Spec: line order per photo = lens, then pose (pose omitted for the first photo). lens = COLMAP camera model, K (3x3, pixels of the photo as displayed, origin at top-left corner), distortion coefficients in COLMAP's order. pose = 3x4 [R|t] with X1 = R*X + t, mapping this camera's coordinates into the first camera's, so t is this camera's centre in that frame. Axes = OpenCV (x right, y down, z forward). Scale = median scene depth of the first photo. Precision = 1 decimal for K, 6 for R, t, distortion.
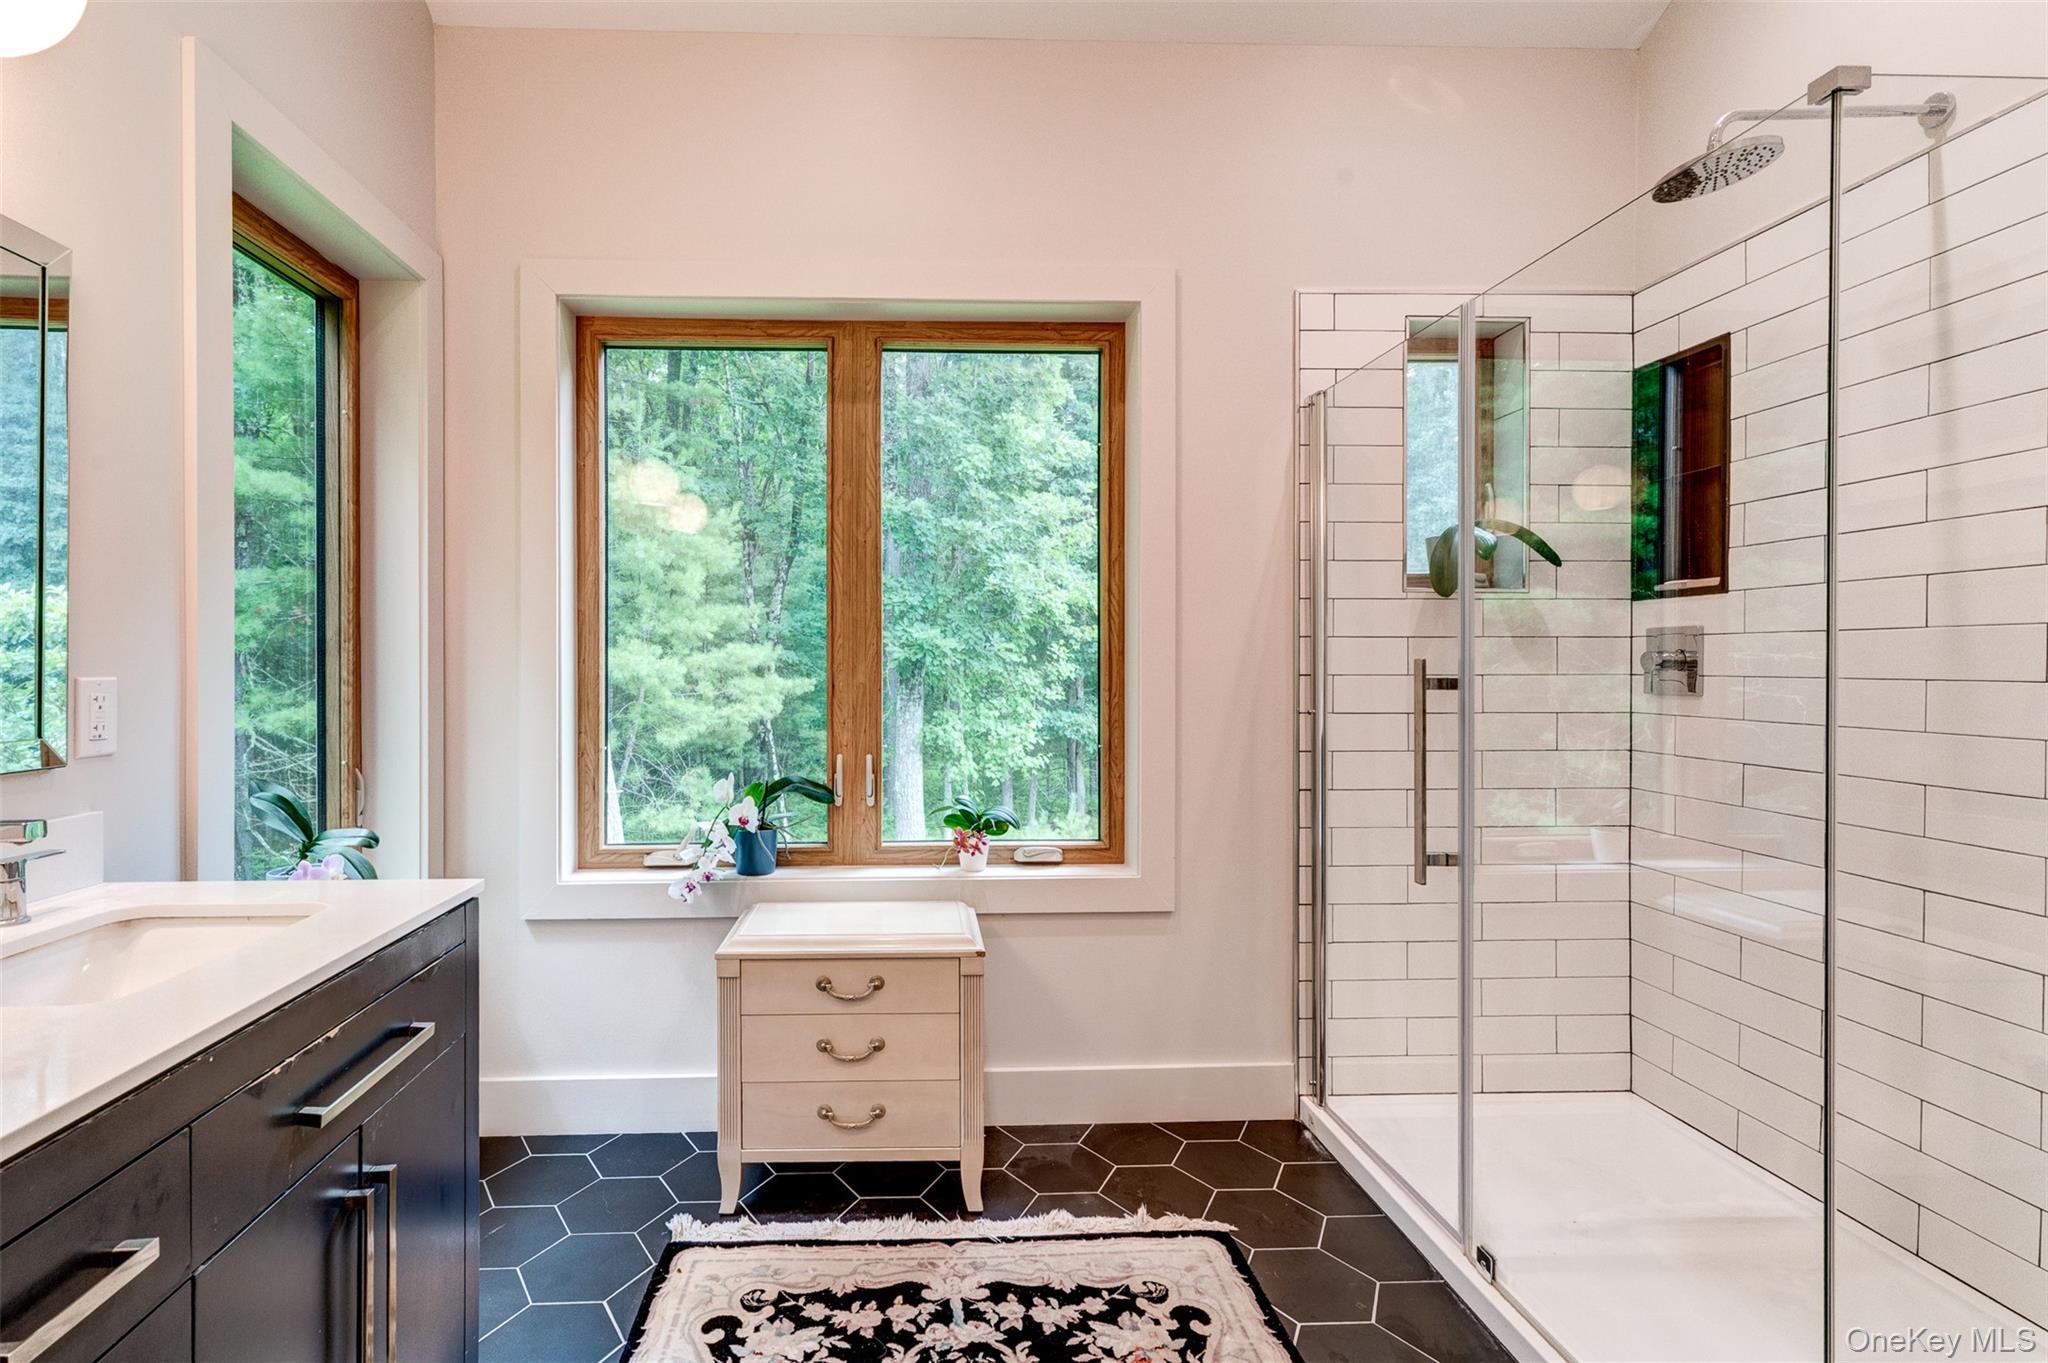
lens RADIAL K [[987.6, 0, 972.6], [0, 987.6, 666.8], [0, 0, 1]] dist [-0.000986, 0.000157]
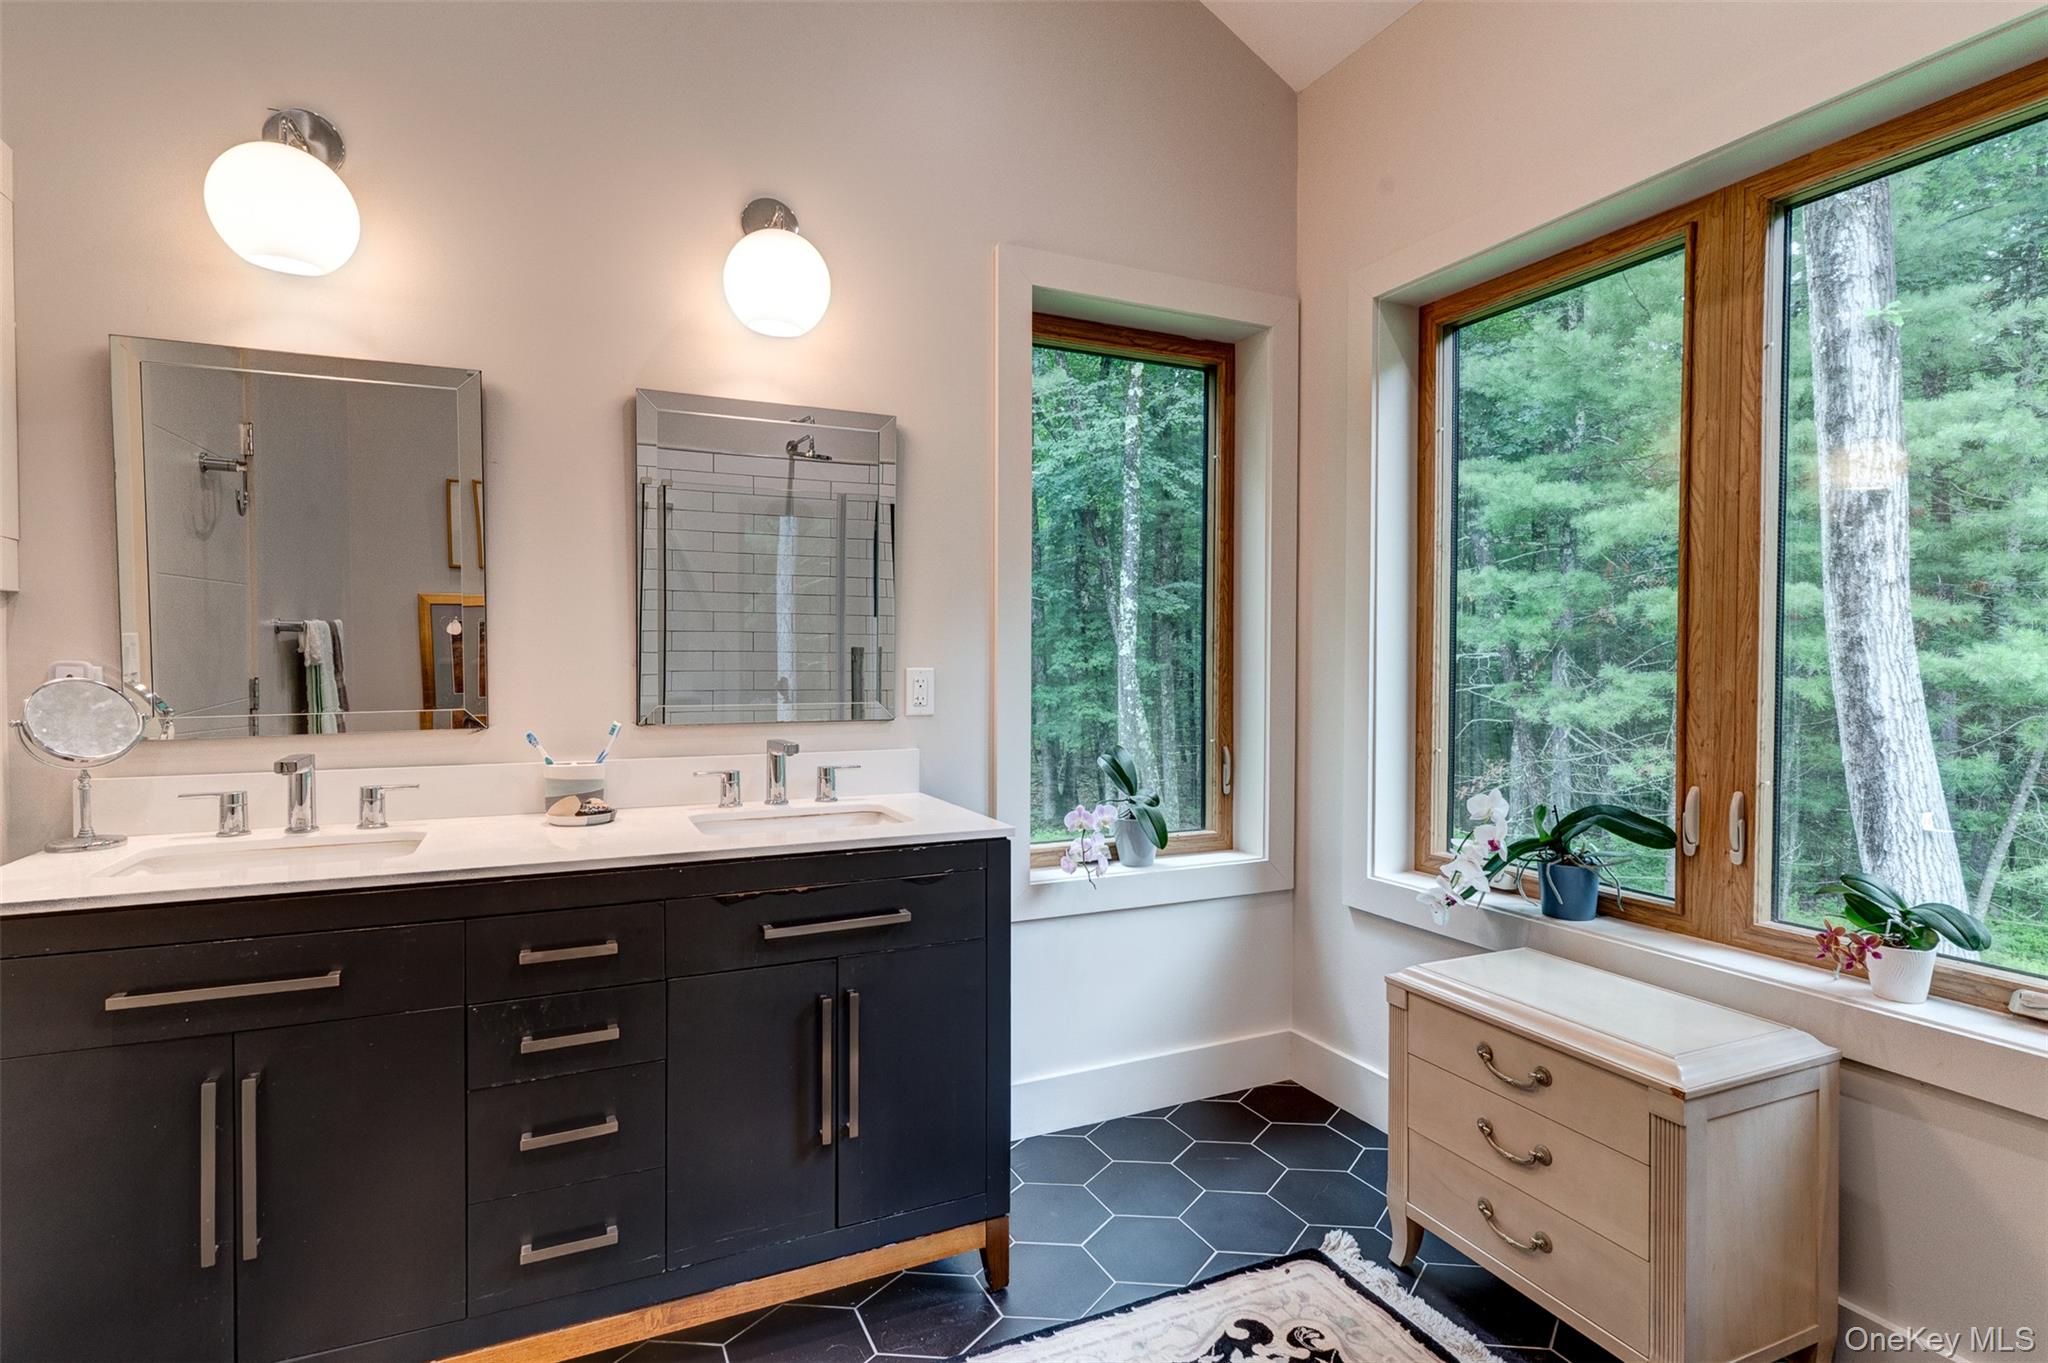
lens RADIAL K [[987.6, 0, 1021.7], [0, 987.6, 671.1], [0, 0, 1]] dist [-0.000986, 0.000157]
pose [[0.392140, 0.014076, -0.919798, 0.412798], [-0.007174, 0.999899, 0.012243, -0.003401], [0.919878, 0.001798, 0.392202, 0.294862]]
